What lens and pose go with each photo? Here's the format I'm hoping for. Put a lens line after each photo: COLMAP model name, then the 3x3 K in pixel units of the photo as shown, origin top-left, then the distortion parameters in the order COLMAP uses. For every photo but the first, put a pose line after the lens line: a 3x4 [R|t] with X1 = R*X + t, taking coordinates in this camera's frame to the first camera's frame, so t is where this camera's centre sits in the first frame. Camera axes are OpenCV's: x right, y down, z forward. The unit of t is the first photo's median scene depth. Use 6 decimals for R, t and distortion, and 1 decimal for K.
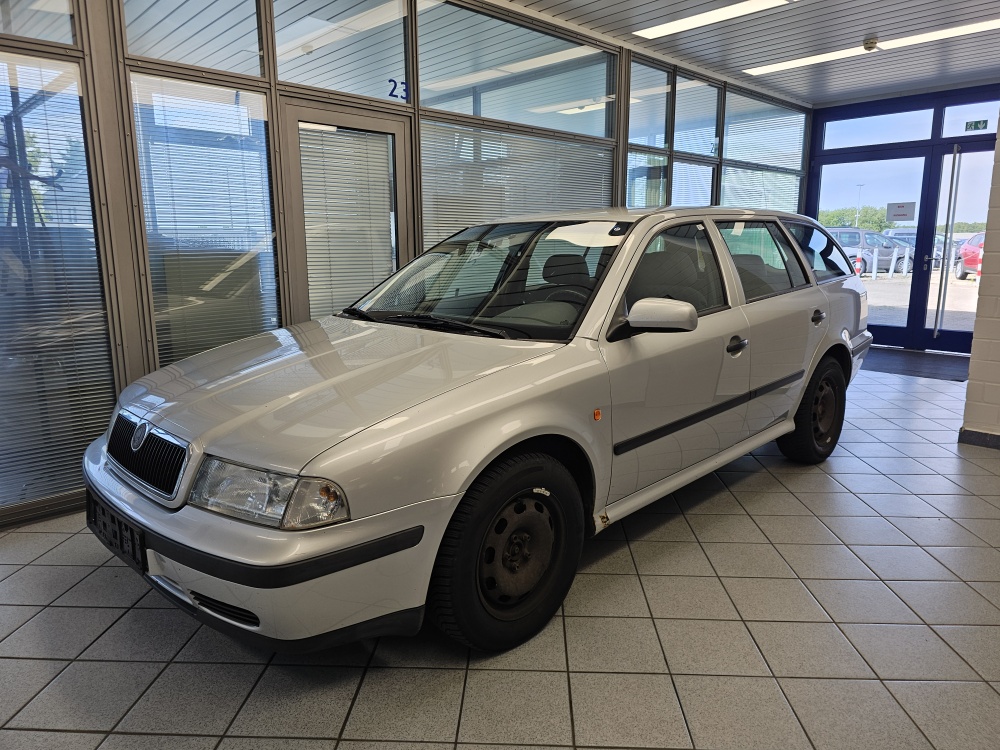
lens RADIAL K [[680.0, 0, 490.5], [0, 680.0, 376.3], [0, 0, 1]] dist [0.054955, -0.060207]
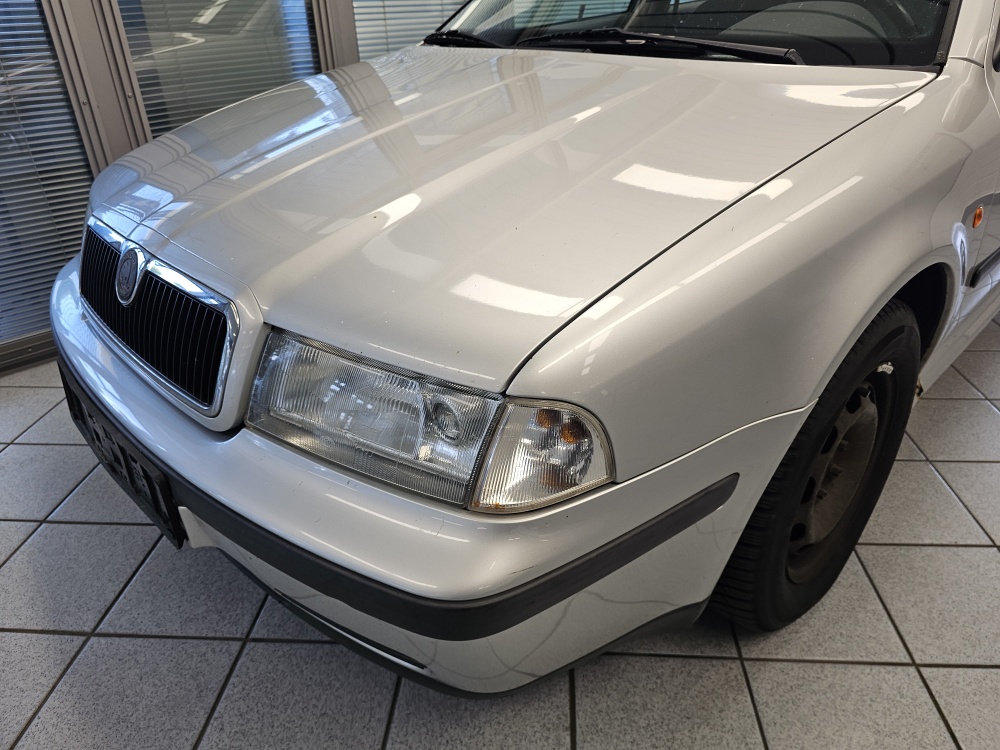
lens RADIAL K [[680.0, 0, 498.6], [0, 680.0, 370.4], [0, 0, 1]] dist [0.054955, -0.060207]
pose [[0.999762, -0.013513, -0.017127, -0.141950], [0.018148, 0.950813, 0.309232, -0.000357], [0.012106, -0.309470, 0.950832, 0.309401]]
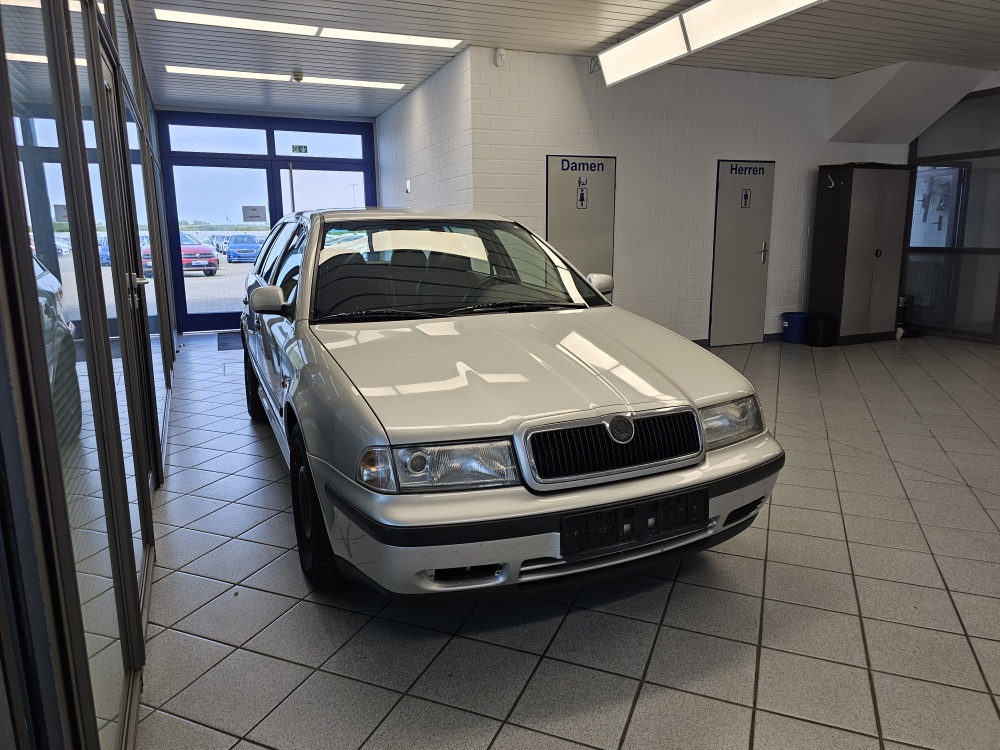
lens RADIAL K [[680.0, 0, 509.3], [0, 680.0, 371.7], [0, 0, 1]] dist [0.054955, -0.060207]
pose [[0.318613, -0.181567, 0.930333, -0.912960], [0.186376, 0.974323, 0.126324, -0.092532], [-0.929381, 0.133144, 0.344272, 0.493943]]
